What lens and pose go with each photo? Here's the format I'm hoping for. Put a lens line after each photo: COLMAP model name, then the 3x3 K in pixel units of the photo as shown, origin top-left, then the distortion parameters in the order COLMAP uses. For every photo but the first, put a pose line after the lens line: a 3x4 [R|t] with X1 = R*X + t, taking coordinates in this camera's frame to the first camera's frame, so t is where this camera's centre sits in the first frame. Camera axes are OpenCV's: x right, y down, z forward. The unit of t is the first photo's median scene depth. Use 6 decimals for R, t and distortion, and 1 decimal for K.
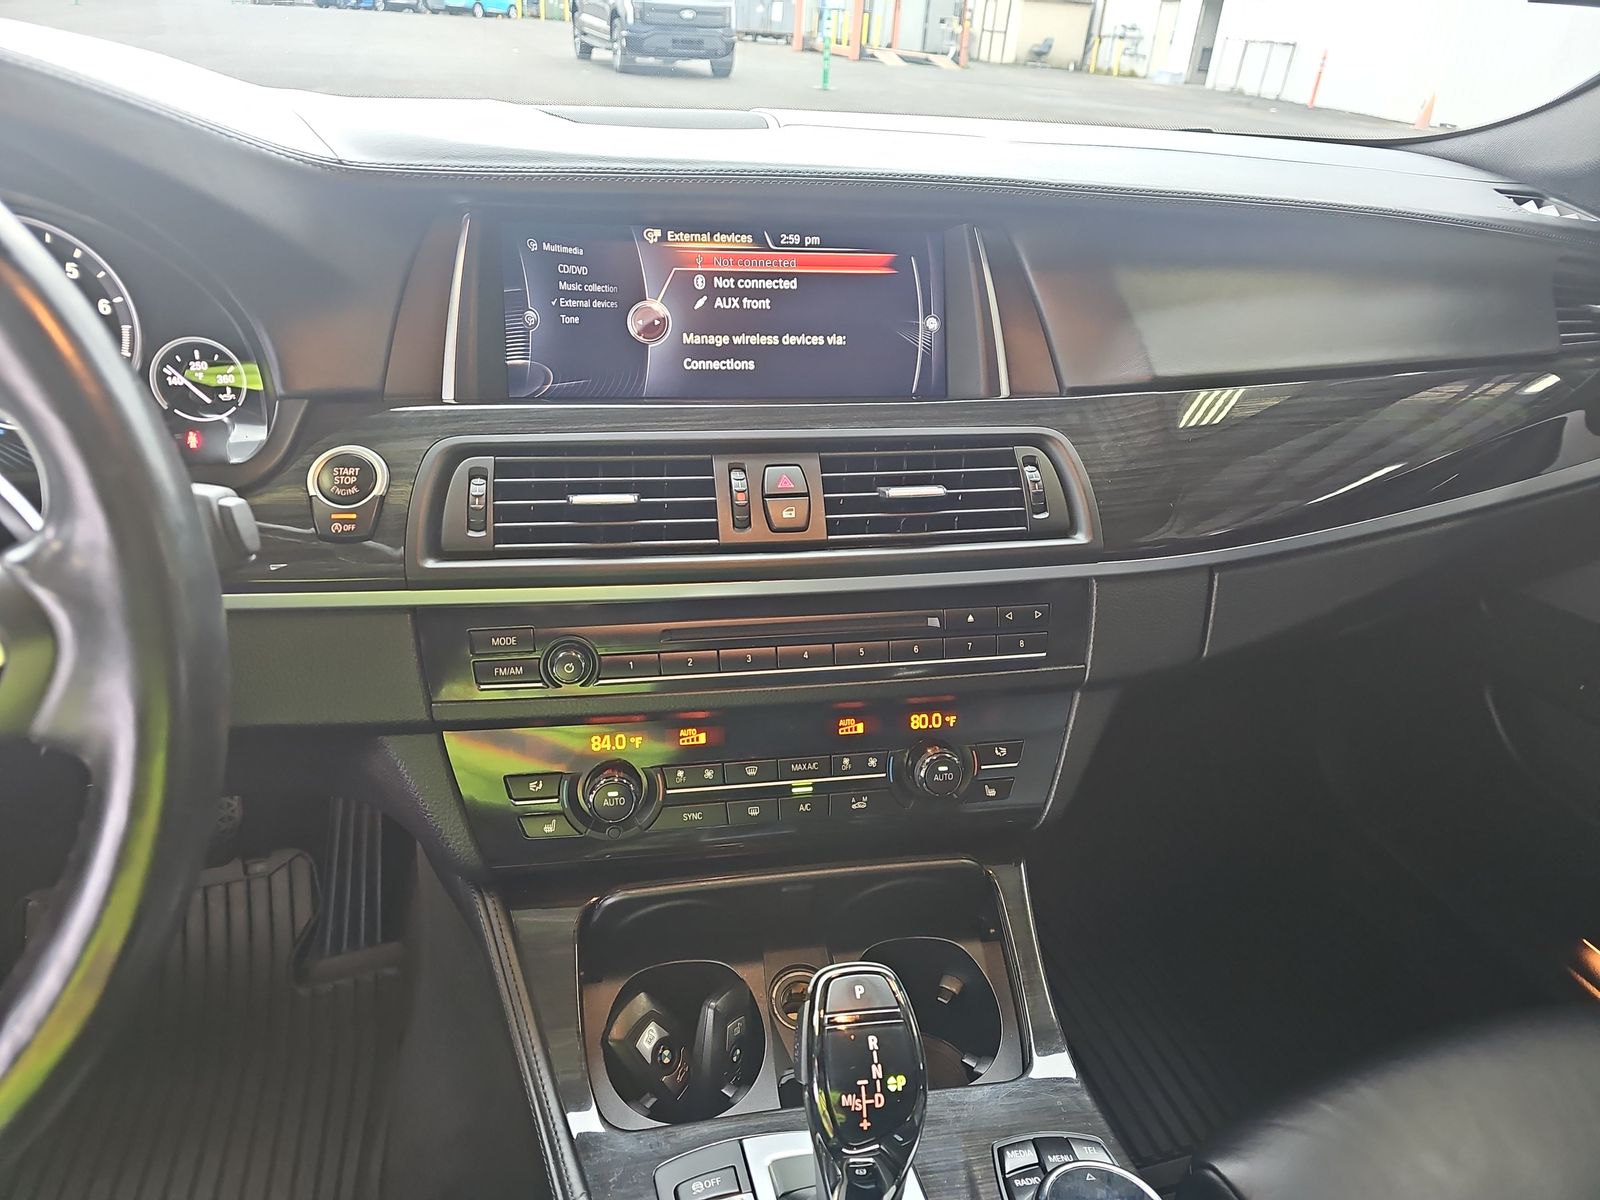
lens RADIAL K [[1086.2, 0, 746.0], [0, 1086.2, 599.8], [0, 0, 1]] dist [-0.000420, -0.010125]
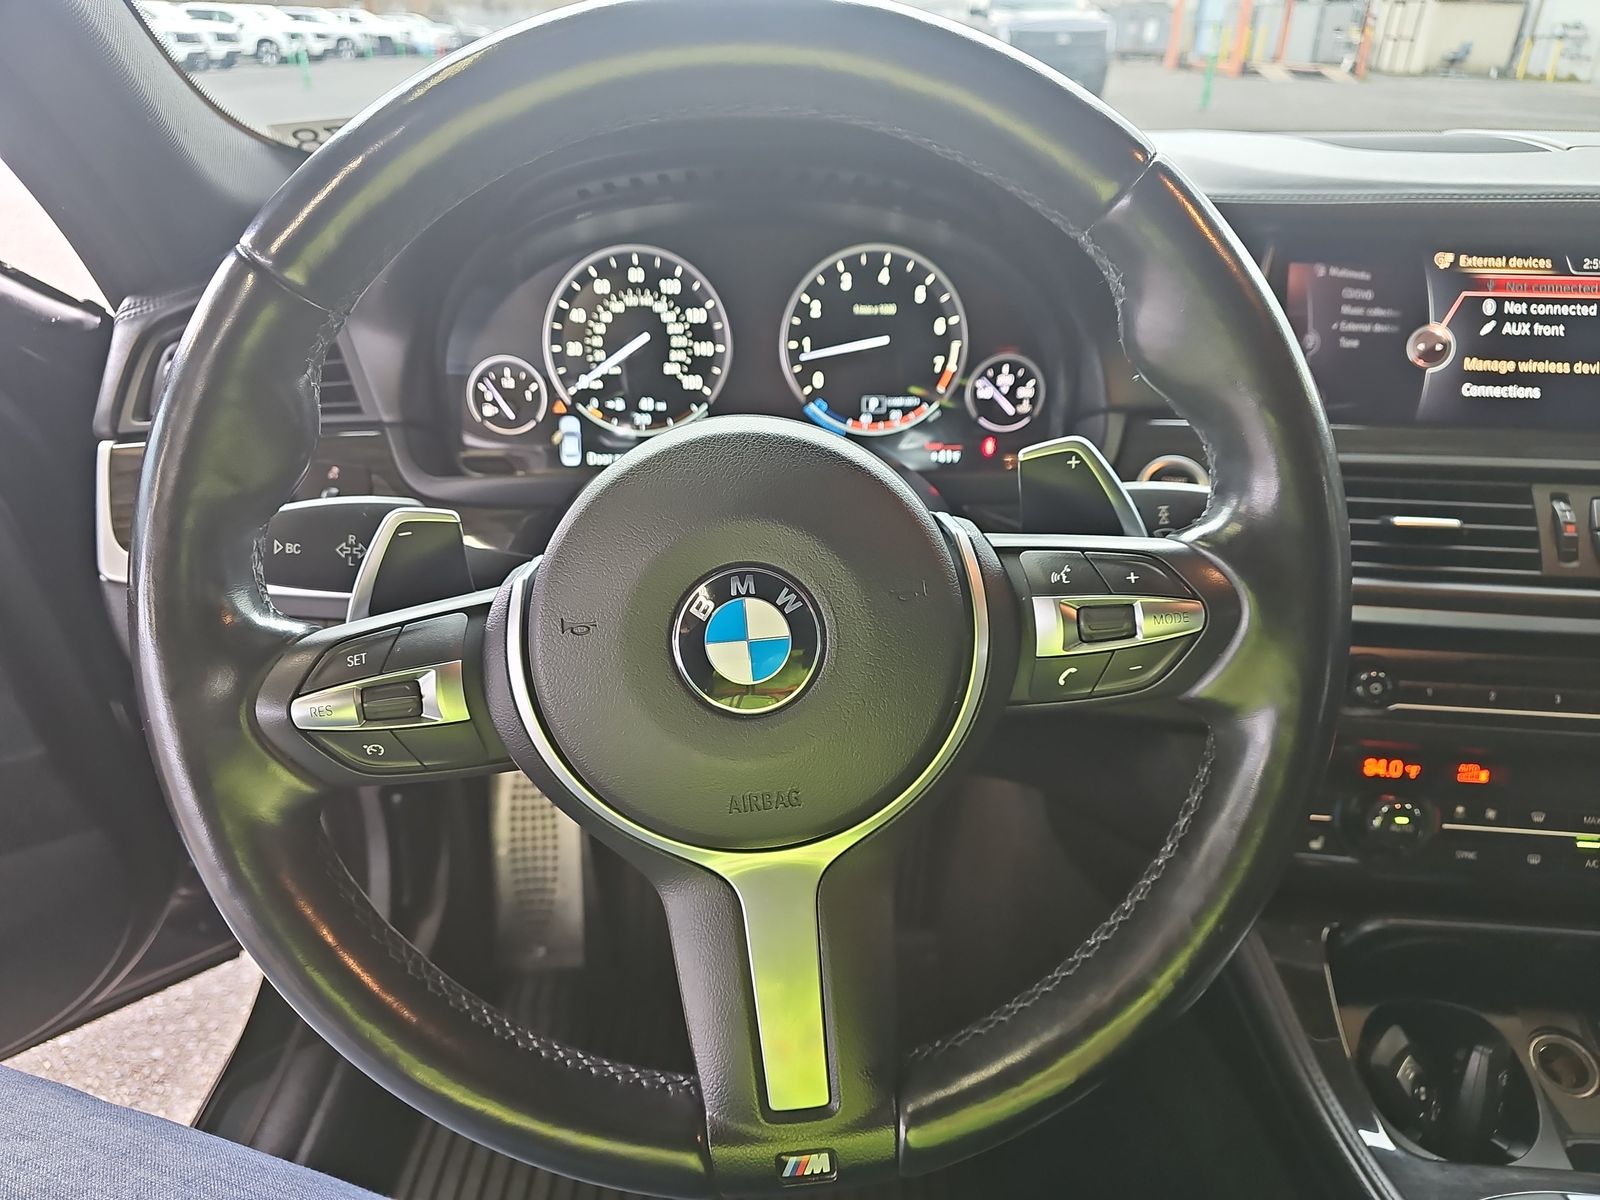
lens RADIAL K [[1086.2, 0, 761.2], [0, 1086.2, 598.8], [0, 0, 1]] dist [-0.000420, -0.010125]
pose [[0.960307, 0.077809, -0.267874, -0.387765], [-0.084033, 0.996393, -0.011830, 0.035202], [0.265987, 0.033870, 0.963381, -0.103139]]
